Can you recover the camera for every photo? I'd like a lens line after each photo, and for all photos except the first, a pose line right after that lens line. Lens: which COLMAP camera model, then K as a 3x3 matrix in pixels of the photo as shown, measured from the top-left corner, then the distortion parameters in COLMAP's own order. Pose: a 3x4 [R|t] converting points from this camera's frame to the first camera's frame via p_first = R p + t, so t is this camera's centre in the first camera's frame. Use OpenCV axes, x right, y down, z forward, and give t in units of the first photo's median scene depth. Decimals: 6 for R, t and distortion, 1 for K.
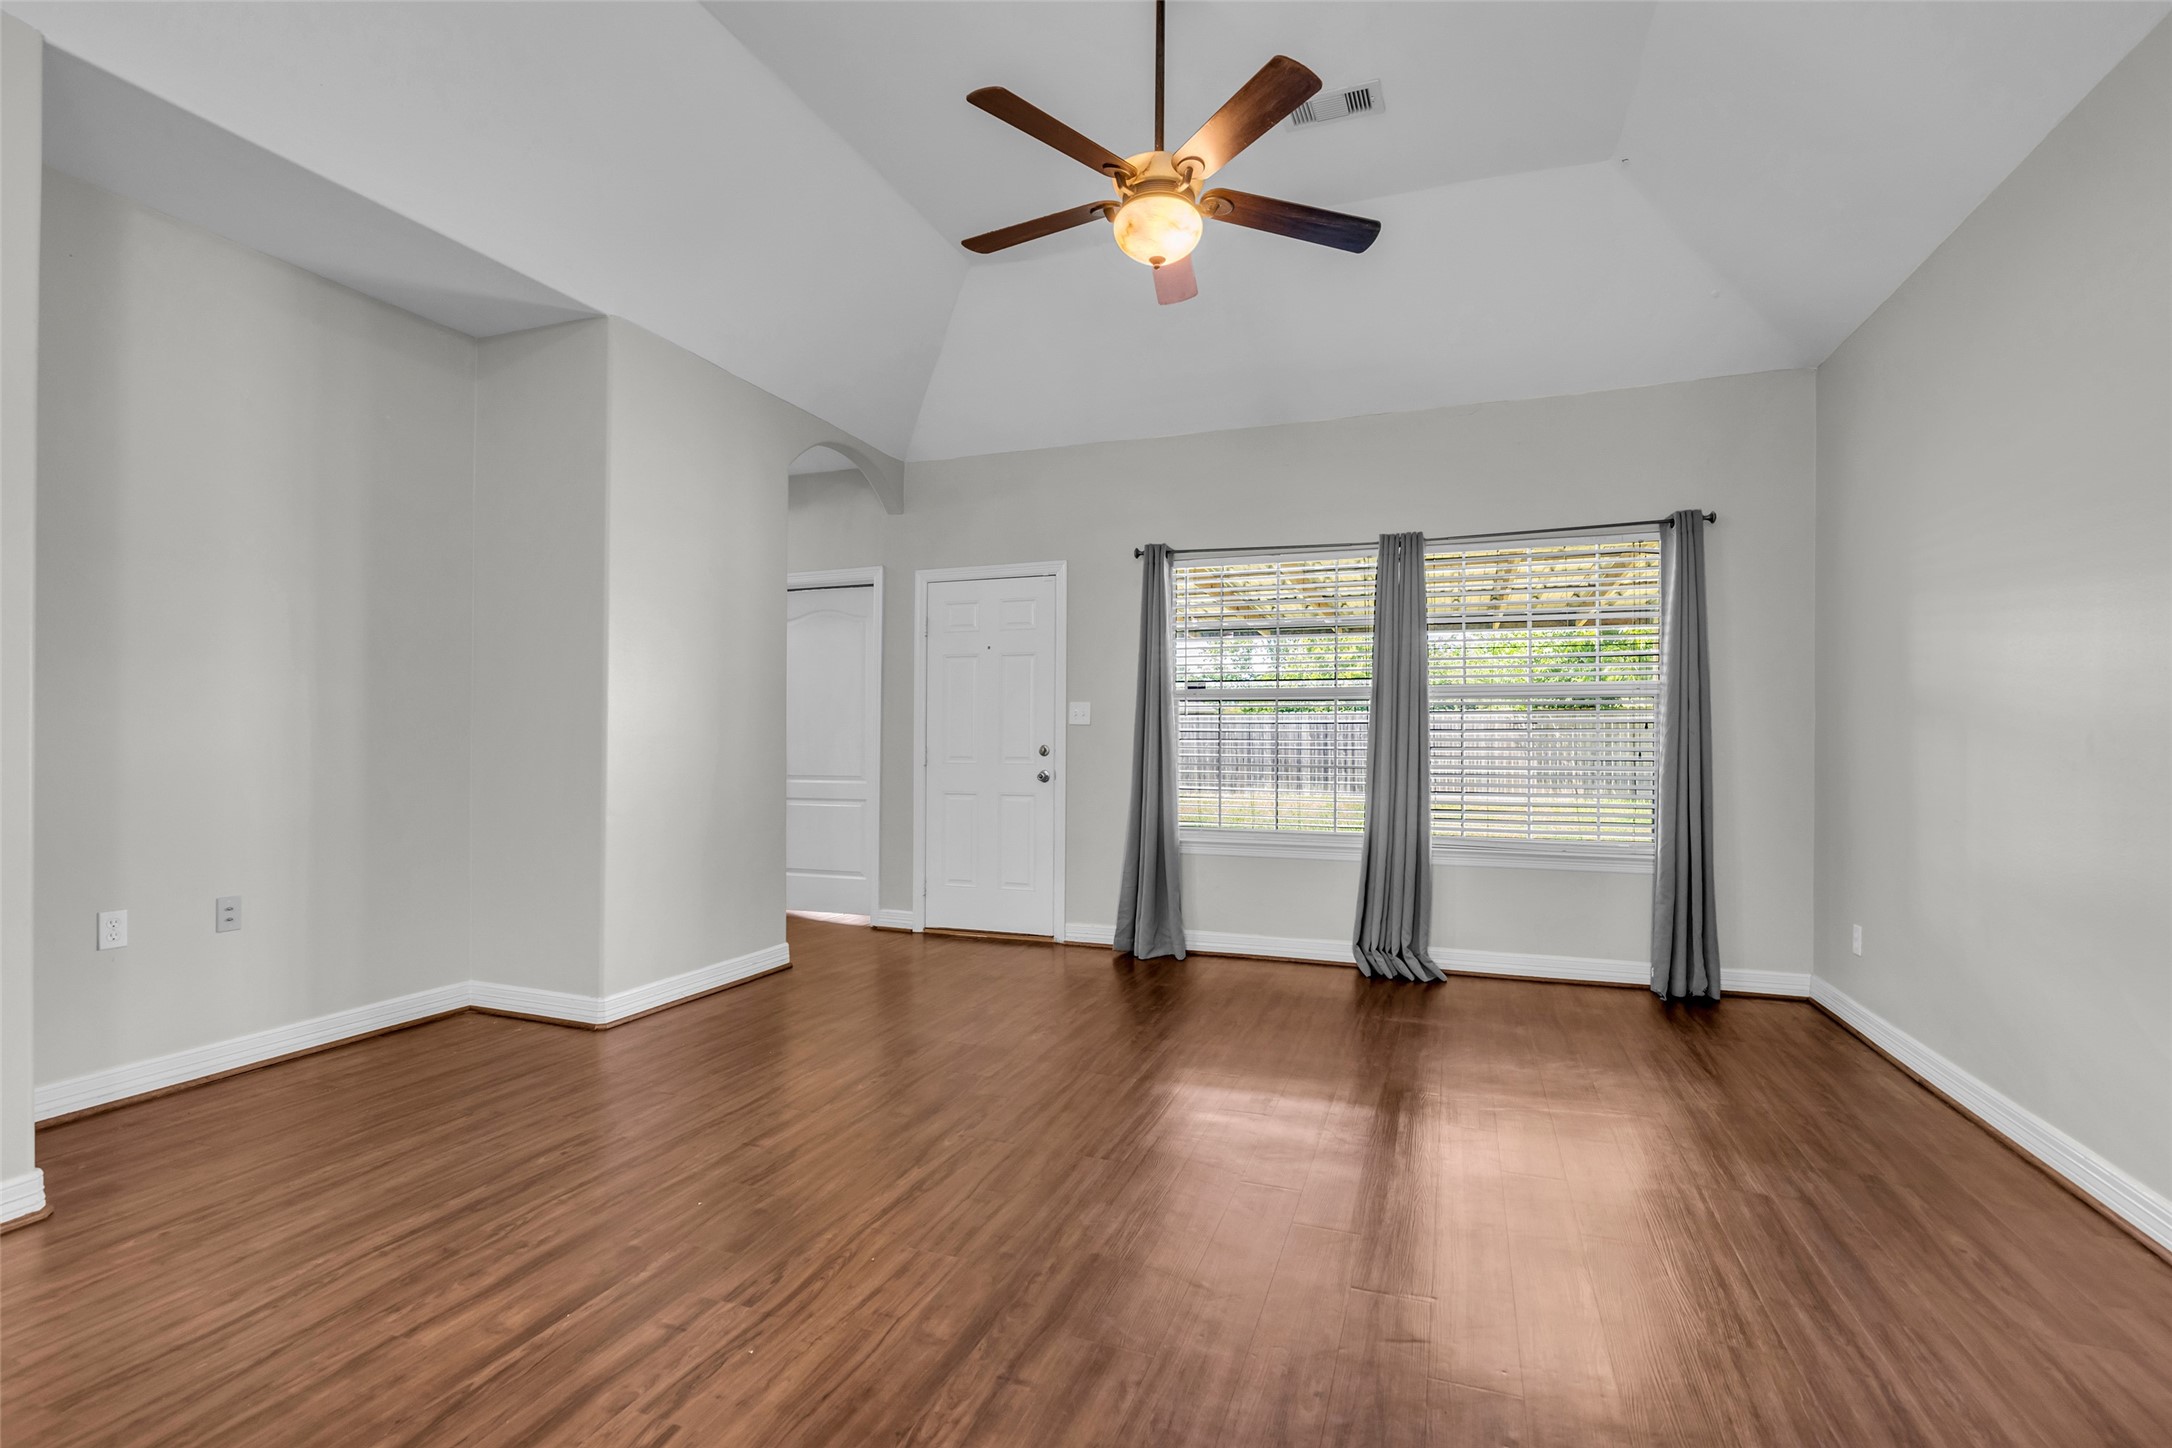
lens RADIAL K [[998.1, 0, 1084.0], [0, 998.1, 740.5], [0, 0, 1]] dist [-0.005024, 0.000403]
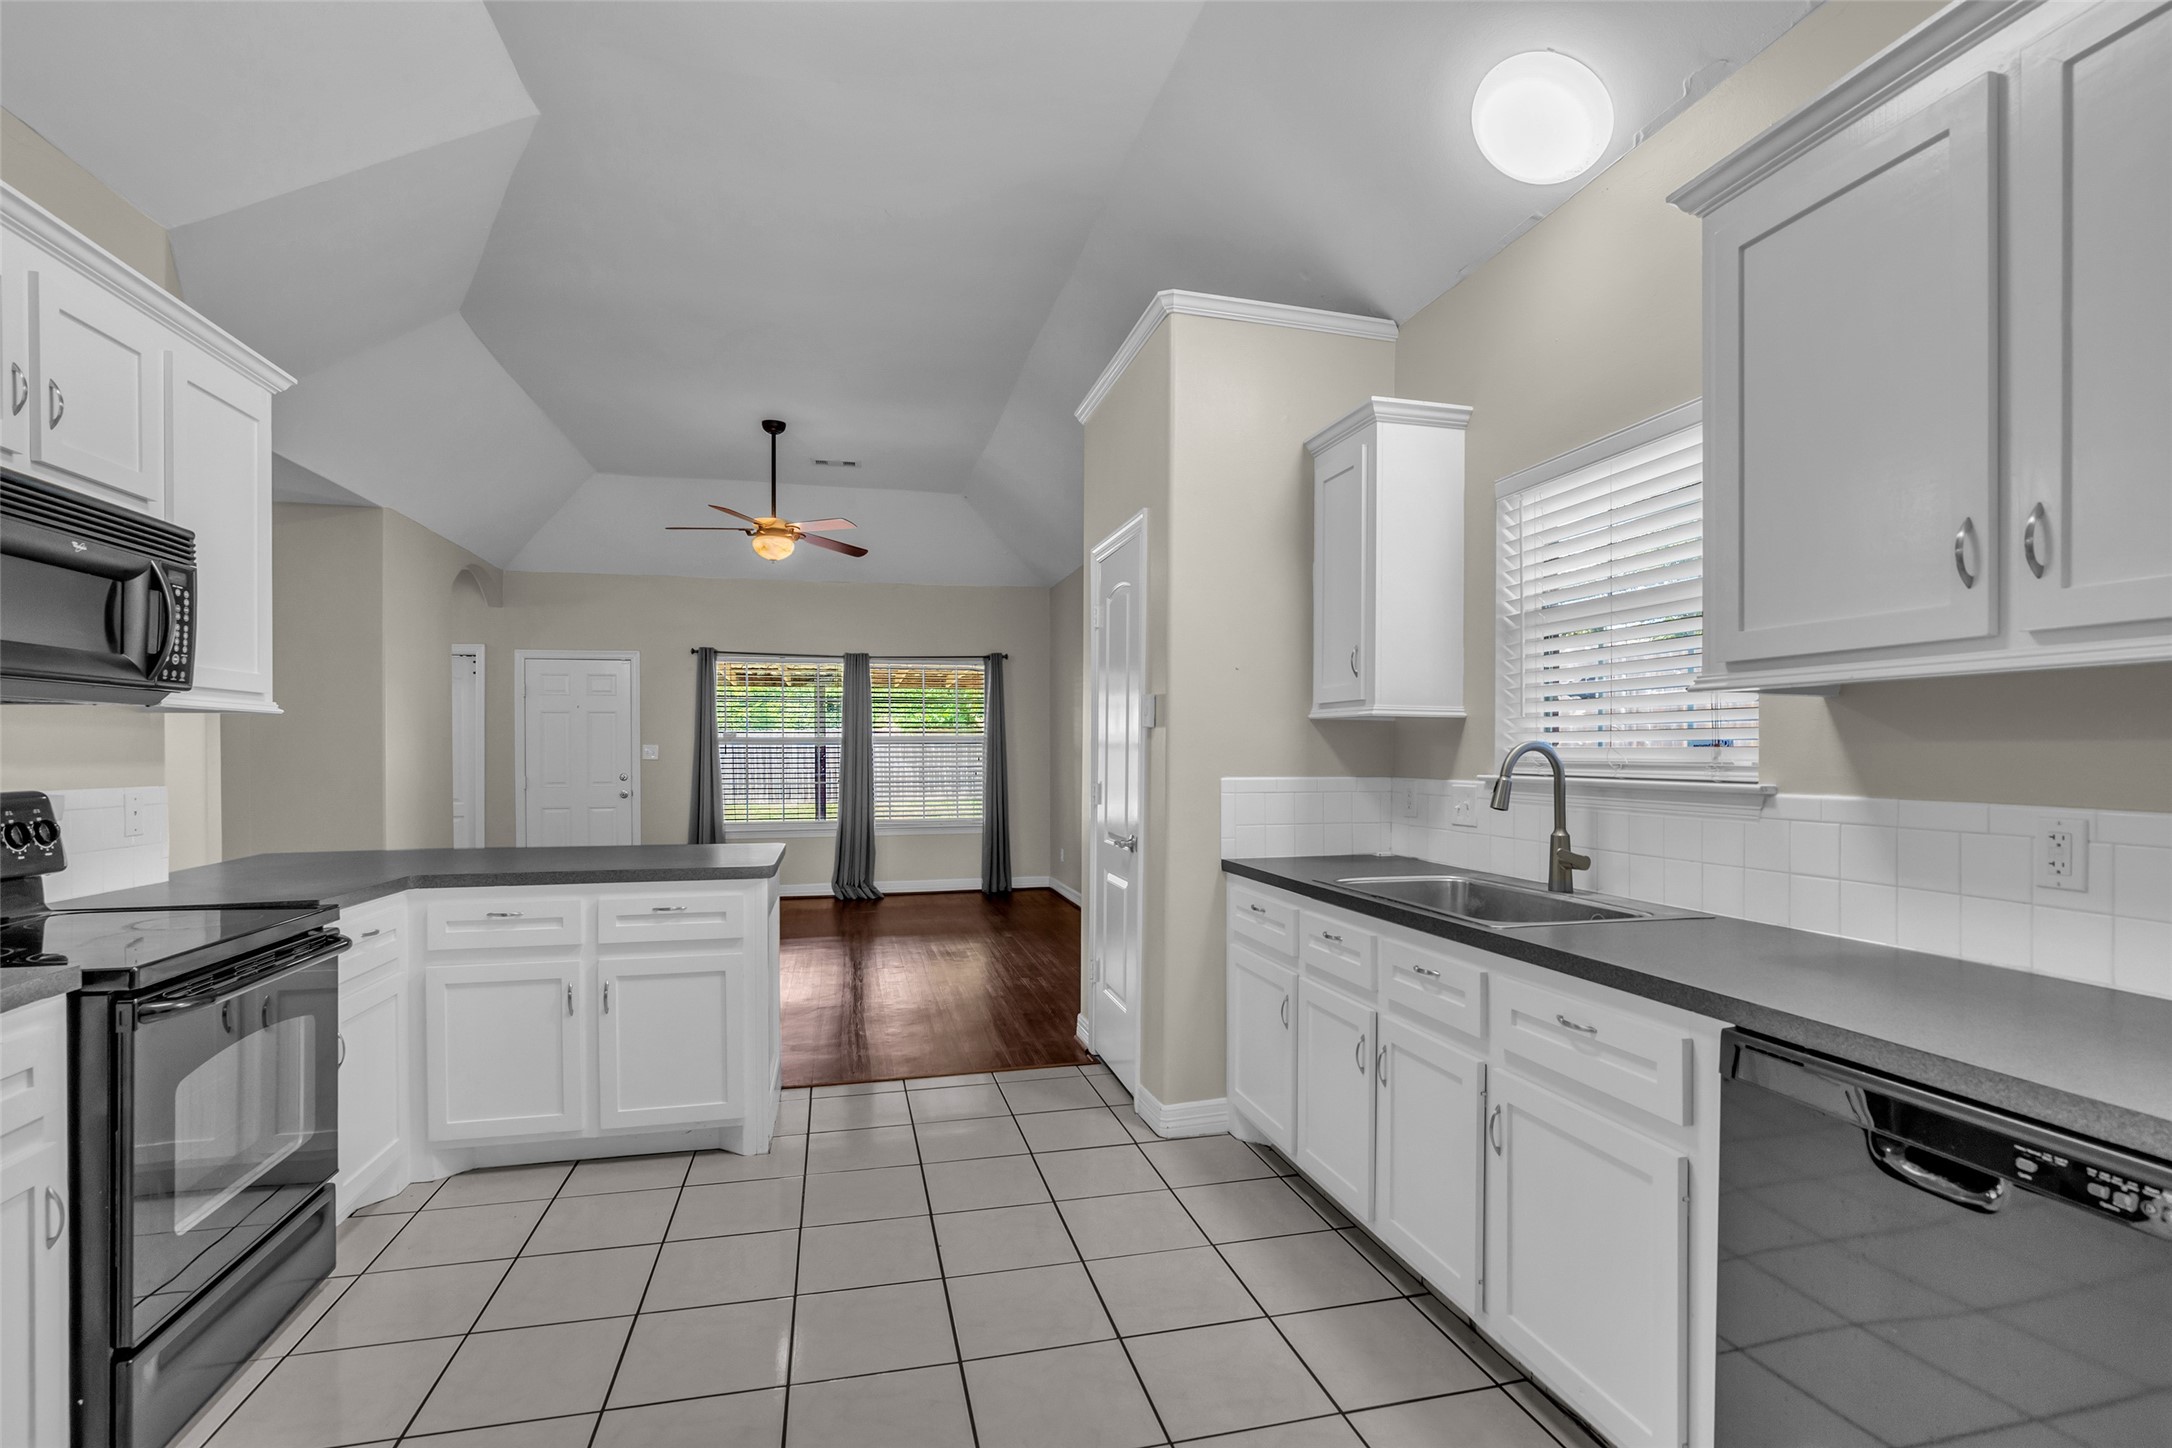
lens RADIAL K [[998.1, 0, 1093.2], [0, 998.1, 743.5], [0, 0, 1]] dist [-0.005024, 0.000403]
pose [[0.826620, -0.001801, 0.562758, -0.354675], [0.010090, 0.999882, -0.011621, -0.019344], [-0.562670, 0.015284, 0.826540, -0.748609]]
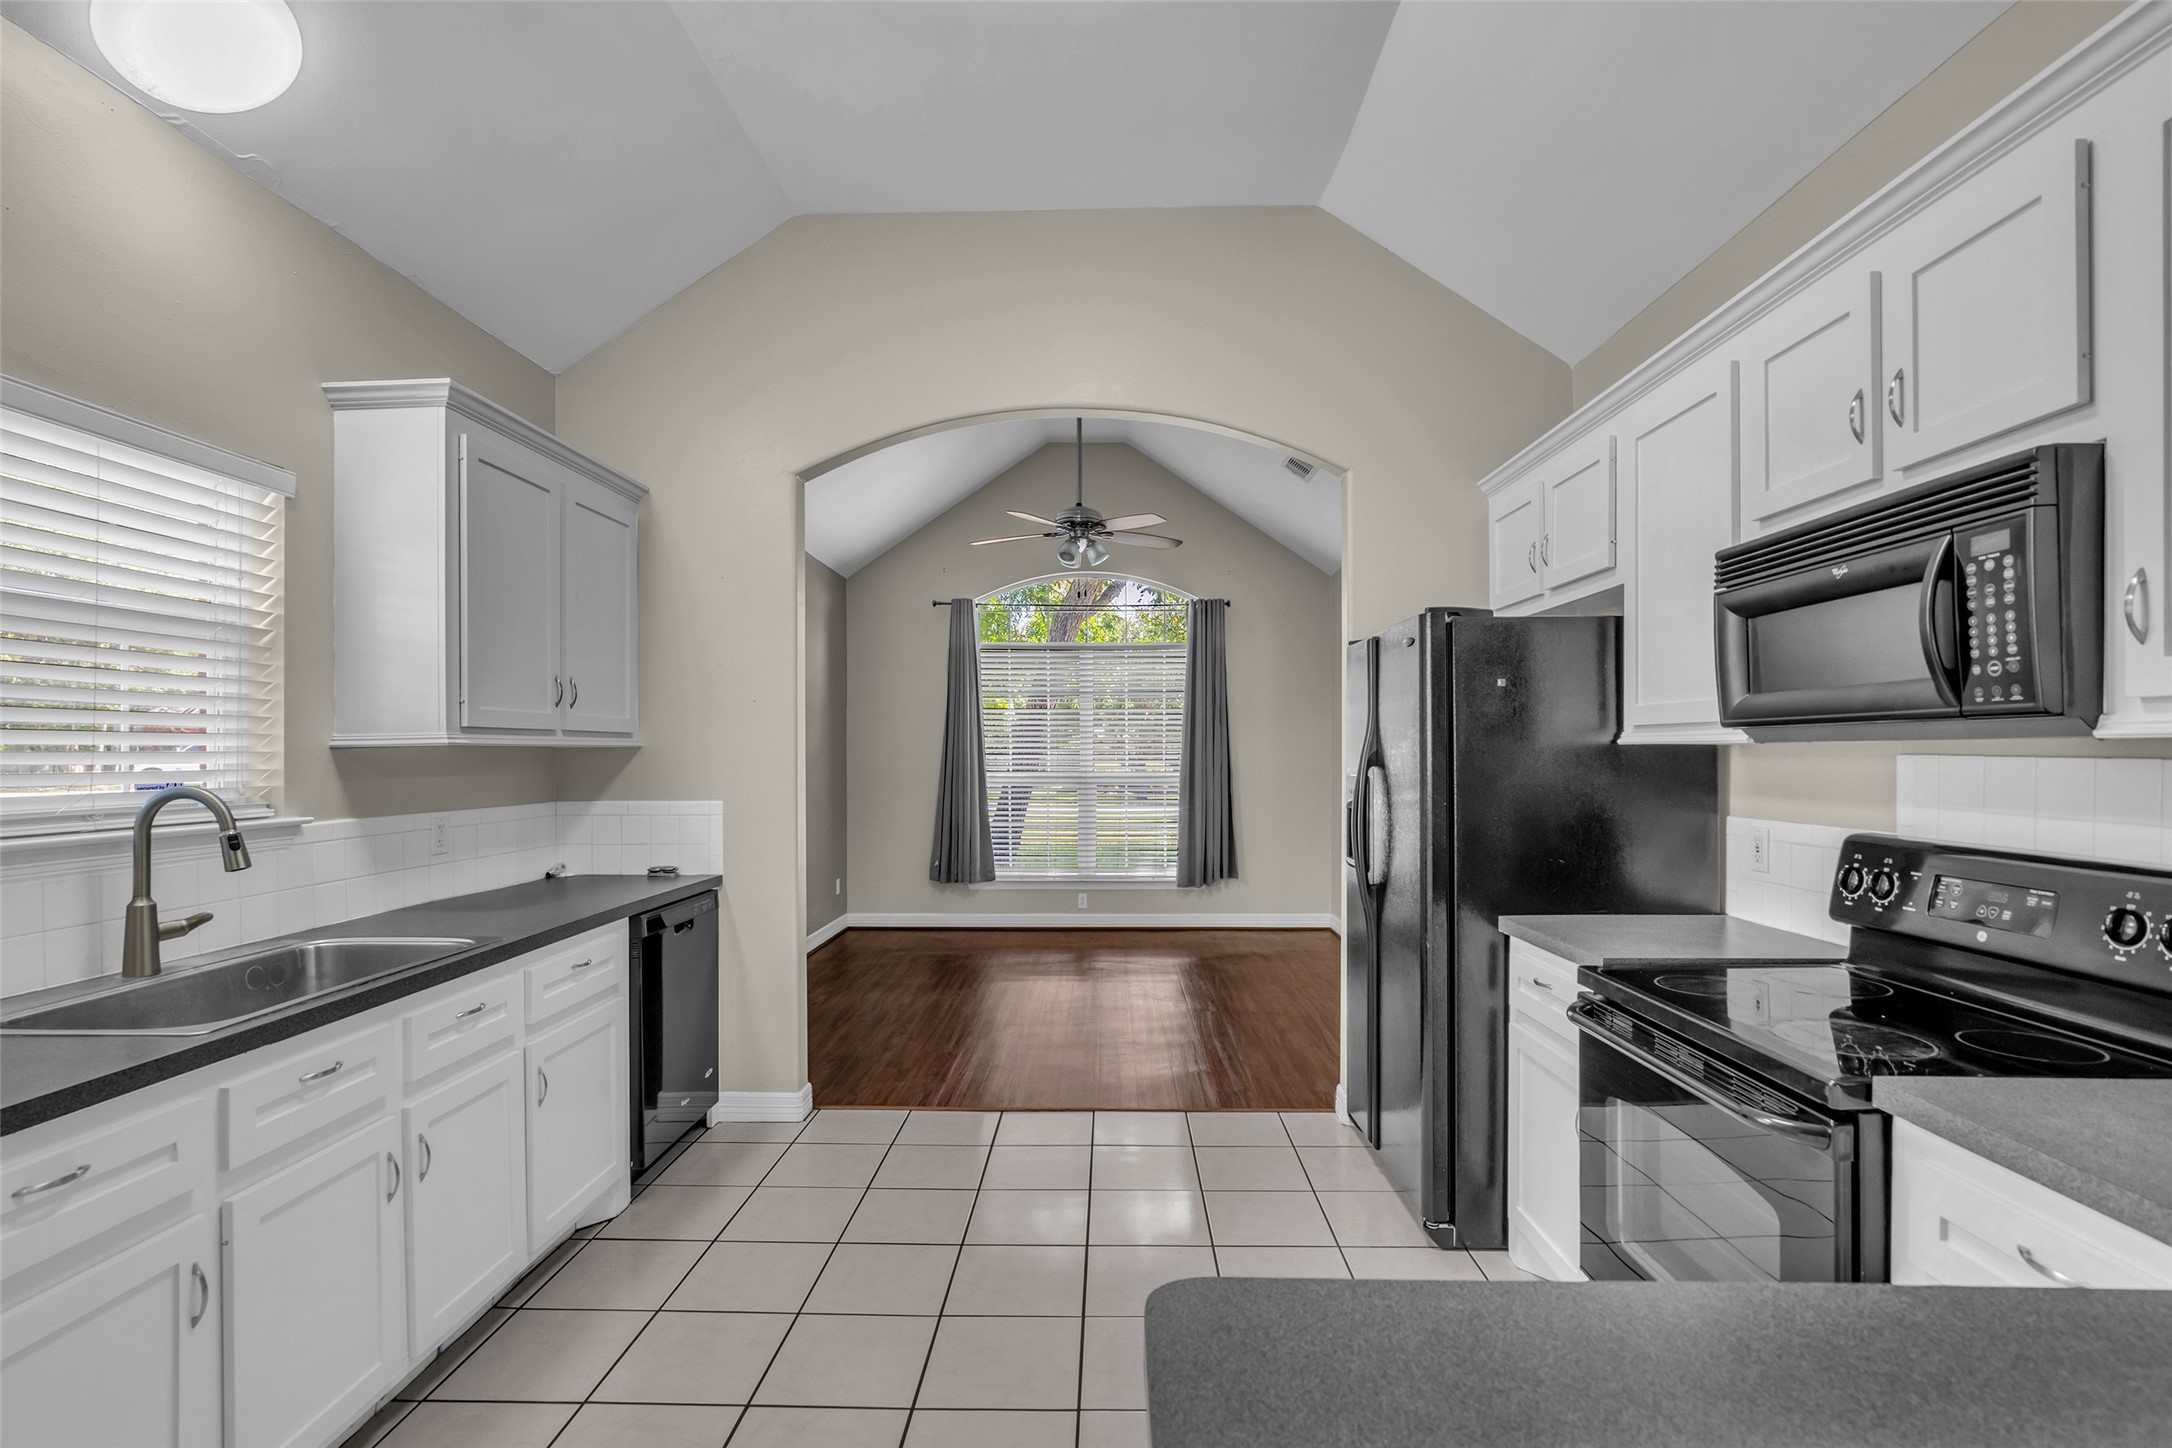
lens RADIAL K [[998.1, 0, 1088.9], [0, 998.1, 742.3], [0, 0, 1]] dist [-0.005024, 0.000403]
pose [[-0.944213, -0.005135, -0.329295, 0.476298], [-0.004946, 0.999987, -0.001412, -0.096303], [0.329298, 0.000295, -0.944226, 1.813304]]
